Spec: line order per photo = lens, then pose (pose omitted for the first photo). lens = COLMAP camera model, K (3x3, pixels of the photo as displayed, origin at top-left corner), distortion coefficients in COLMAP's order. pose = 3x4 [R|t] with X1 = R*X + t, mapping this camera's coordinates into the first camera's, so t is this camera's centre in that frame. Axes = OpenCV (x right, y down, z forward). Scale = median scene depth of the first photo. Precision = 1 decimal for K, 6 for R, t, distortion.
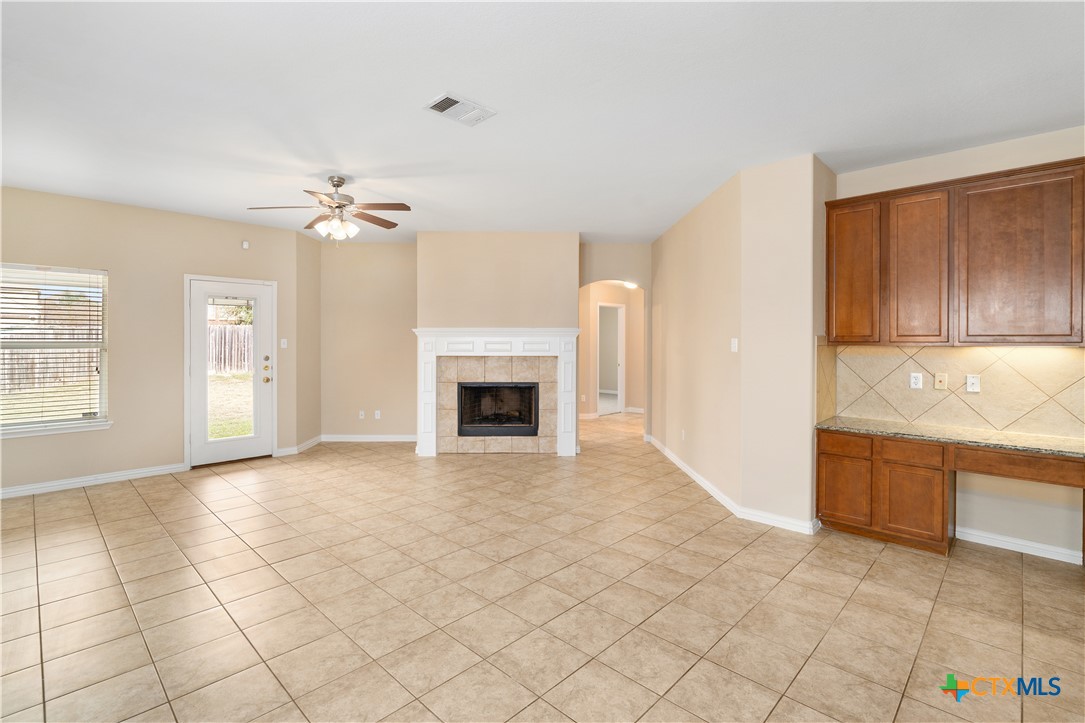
lens RADIAL K [[495.8, 0, 539.1], [0, 495.8, 335.9], [0, 0, 1]] dist [-0.015997, 0.003433]
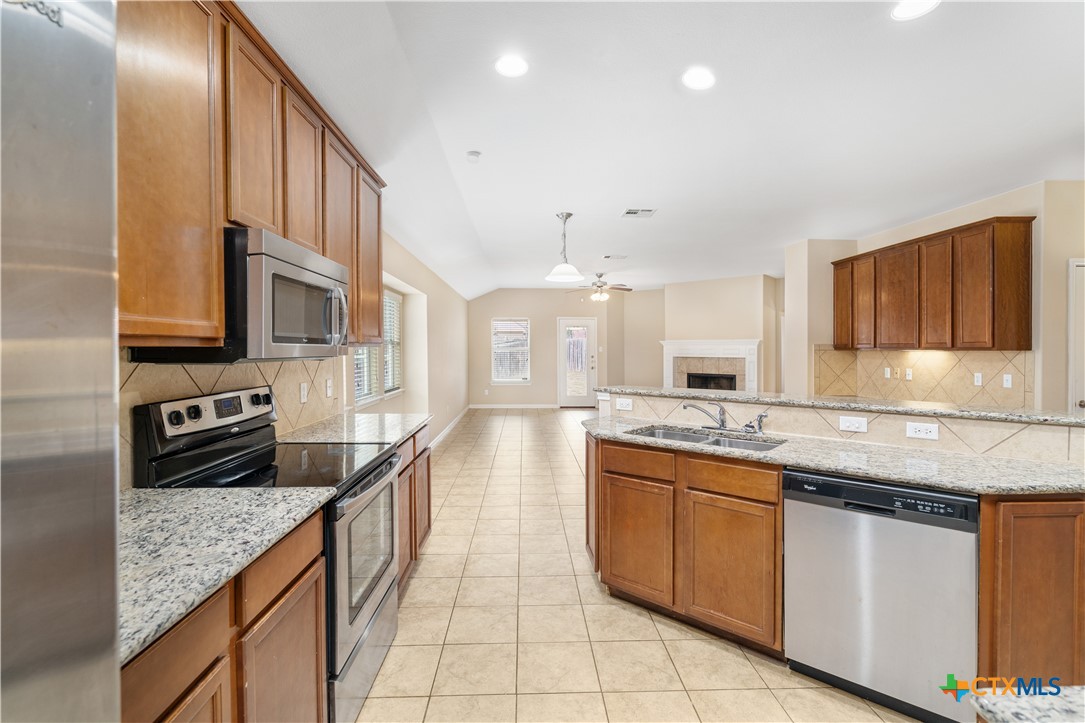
lens RADIAL K [[495.8, 0, 540.9], [0, 495.8, 357.3], [0, 0, 1]] dist [-0.015997, 0.003433]
pose [[0.723382, 0.013002, -0.690326, 0.776472], [0.006365, 0.999655, 0.025498, -0.003977], [0.690419, -0.022838, 0.723049, -0.659194]]
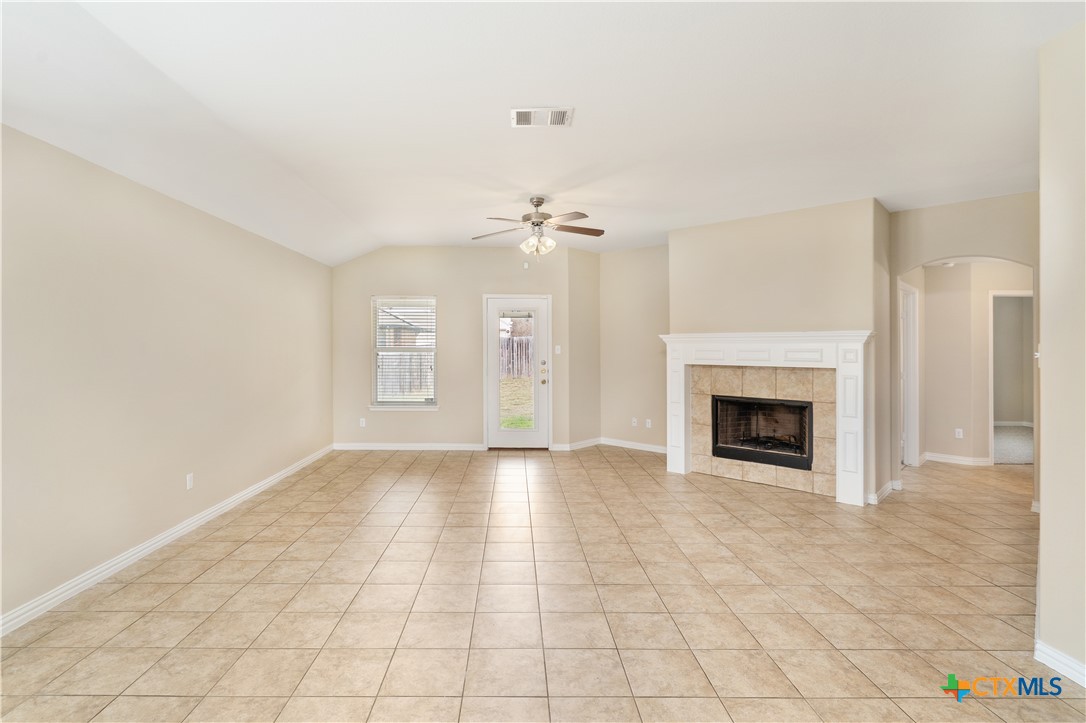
lens RADIAL K [[526.3, 0, 514.7], [0, 526.3, 339.3], [0, 0, 1]] dist [-0.003759, 0.000321]
pose [[0.705546, -0.009060, -0.708607, 0.315688], [0.003211, 0.999949, -0.009587, 0.003689], [0.708657, 0.004489, 0.705539, 0.115233]]
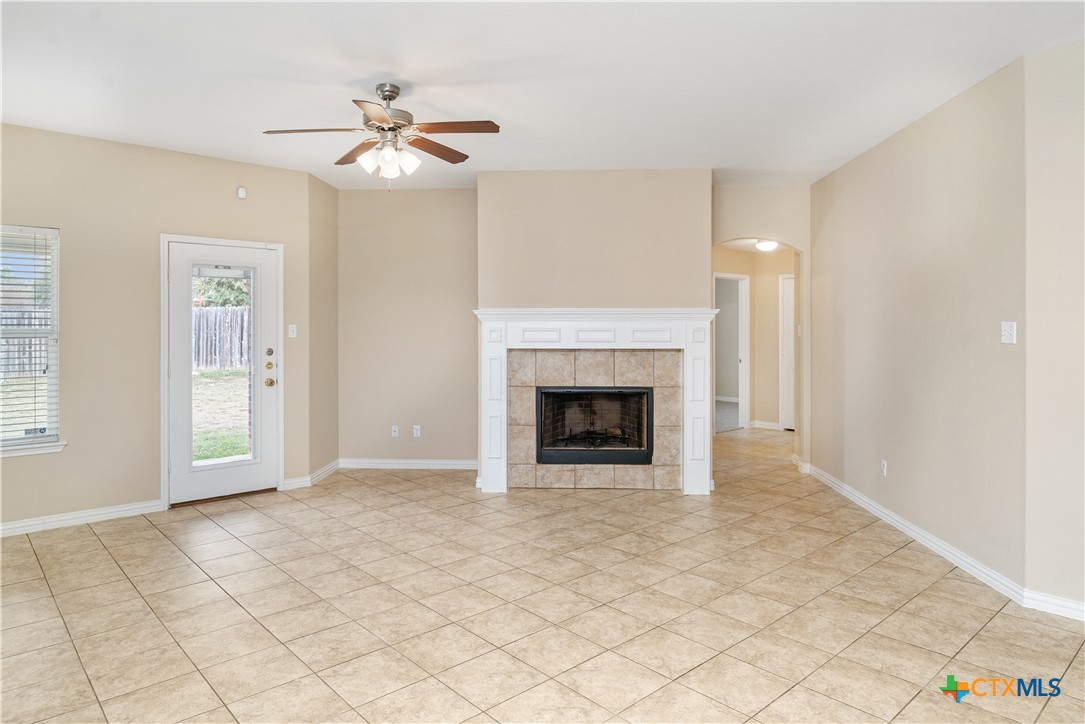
lens RADIAL K [[659.6, 0, 544.1], [0, 659.6, 319.3], [0, 0, 1]] dist [-0.002891, 0.001413]
pose [[0.997805, -0.003230, -0.066141, -0.114011], [0.003137, 0.999994, -0.001524, 0.001037], [0.066146, 0.001313, 0.997809, 0.093270]]
